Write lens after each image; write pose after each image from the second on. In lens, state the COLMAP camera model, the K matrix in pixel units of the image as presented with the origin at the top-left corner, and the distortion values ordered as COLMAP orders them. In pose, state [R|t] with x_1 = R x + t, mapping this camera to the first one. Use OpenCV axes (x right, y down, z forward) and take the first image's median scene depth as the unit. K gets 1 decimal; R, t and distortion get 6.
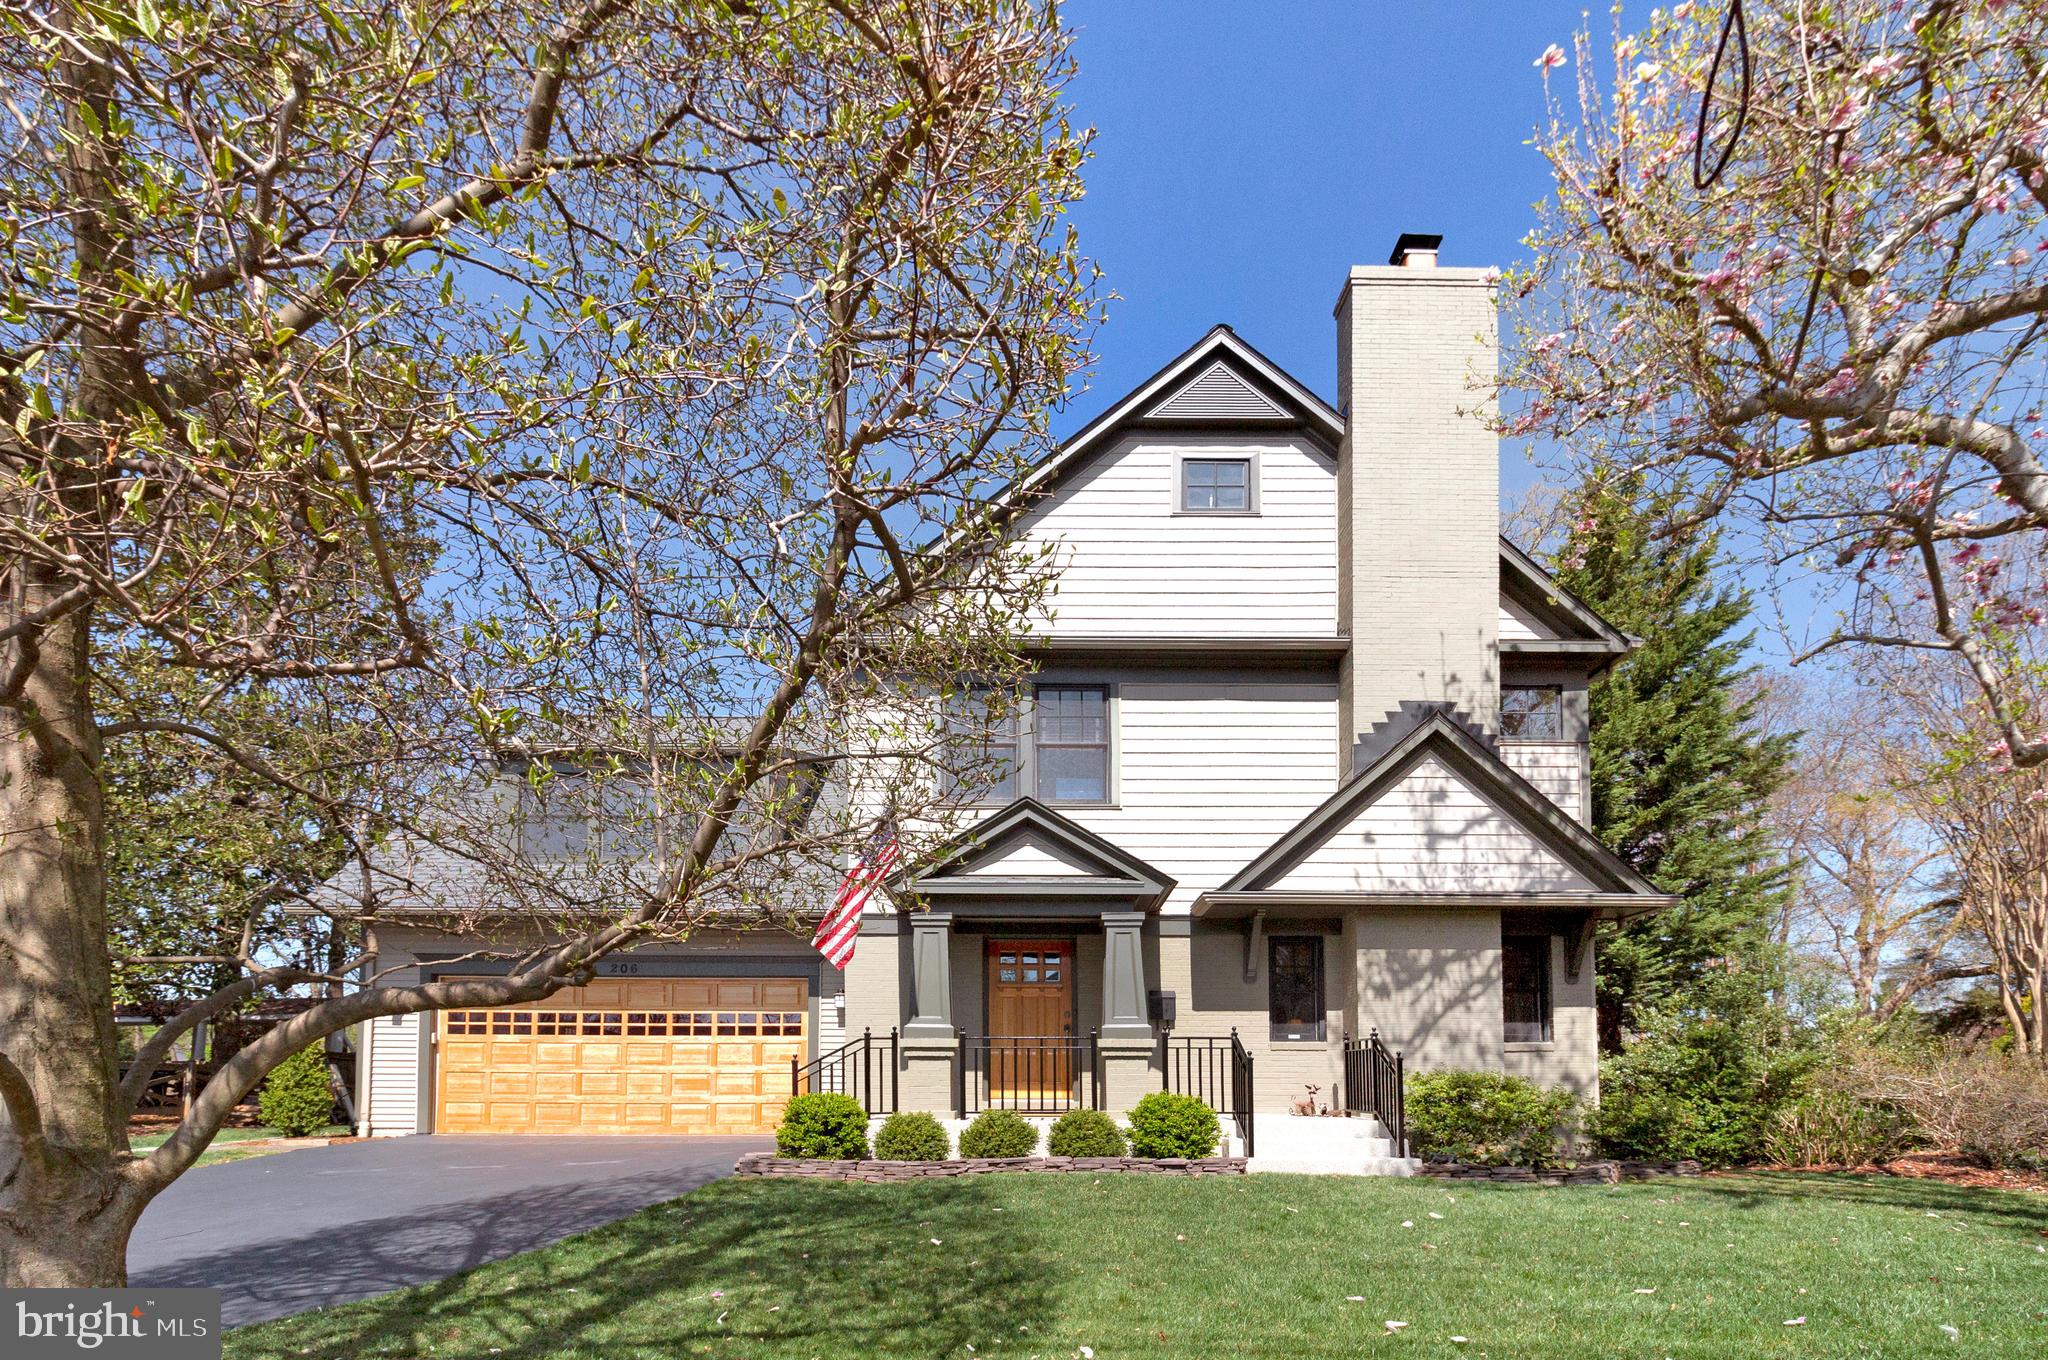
lens RADIAL K [[928.1, 0, 1017.5], [0, 928.1, 704.3], [0, 0, 1]] dist [-0.018243, 0.020807]
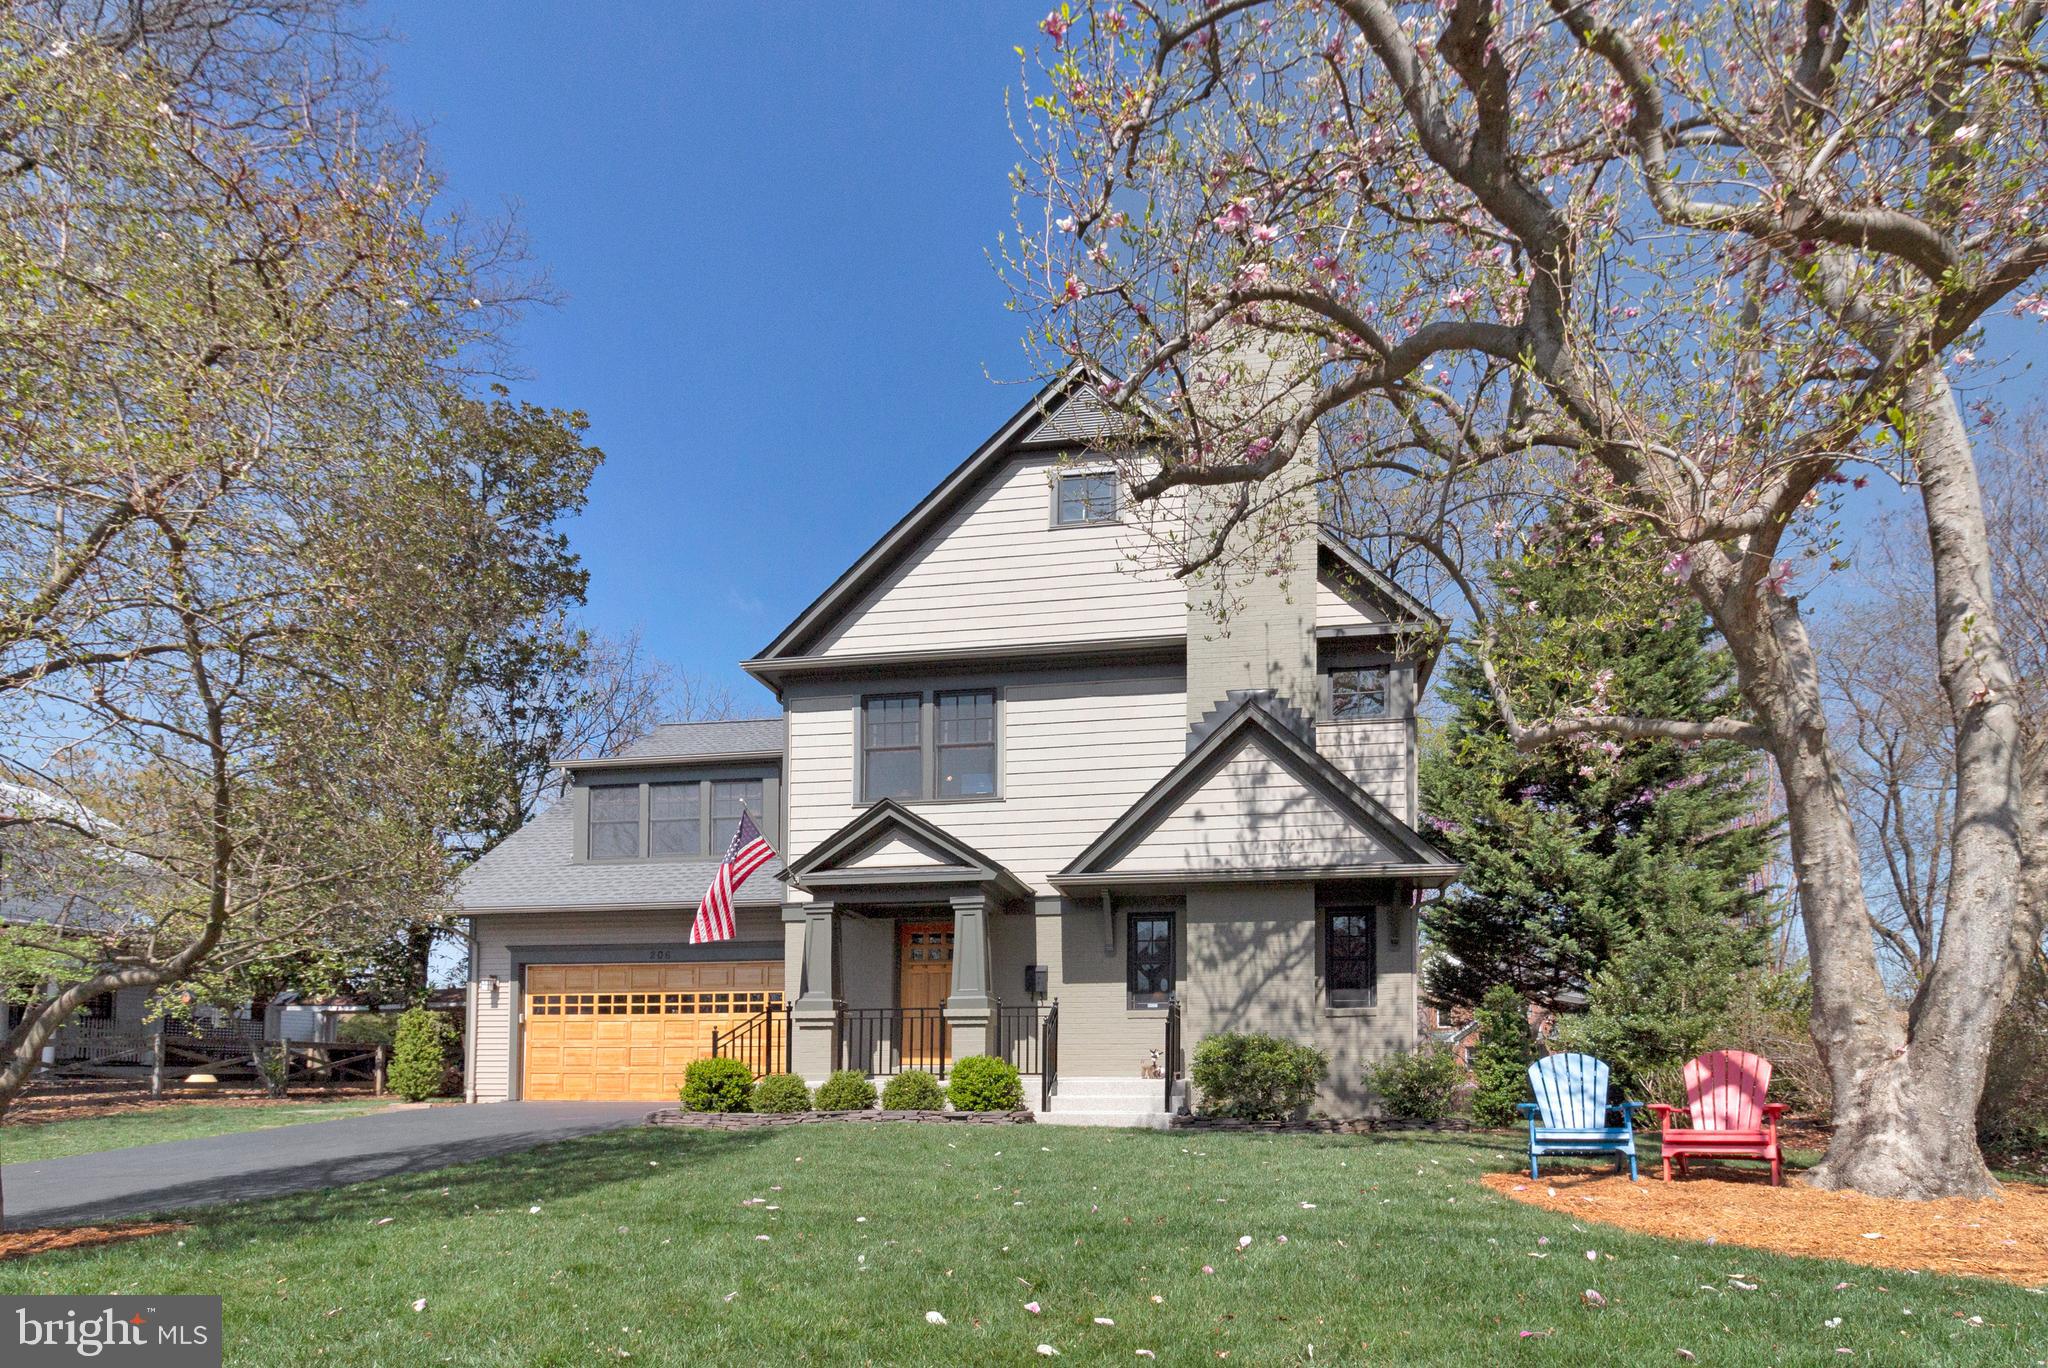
lens RADIAL K [[946.2, 0, 1024.1], [0, 946.2, 648.0], [0, 0, 1]] dist [-0.000596, 0.000084]
pose [[0.983505, -0.074423, -0.164860, 0.380927], [0.070002, 0.997018, -0.032478, -0.035654], [0.166785, 0.020402, 0.985782, -0.134257]]
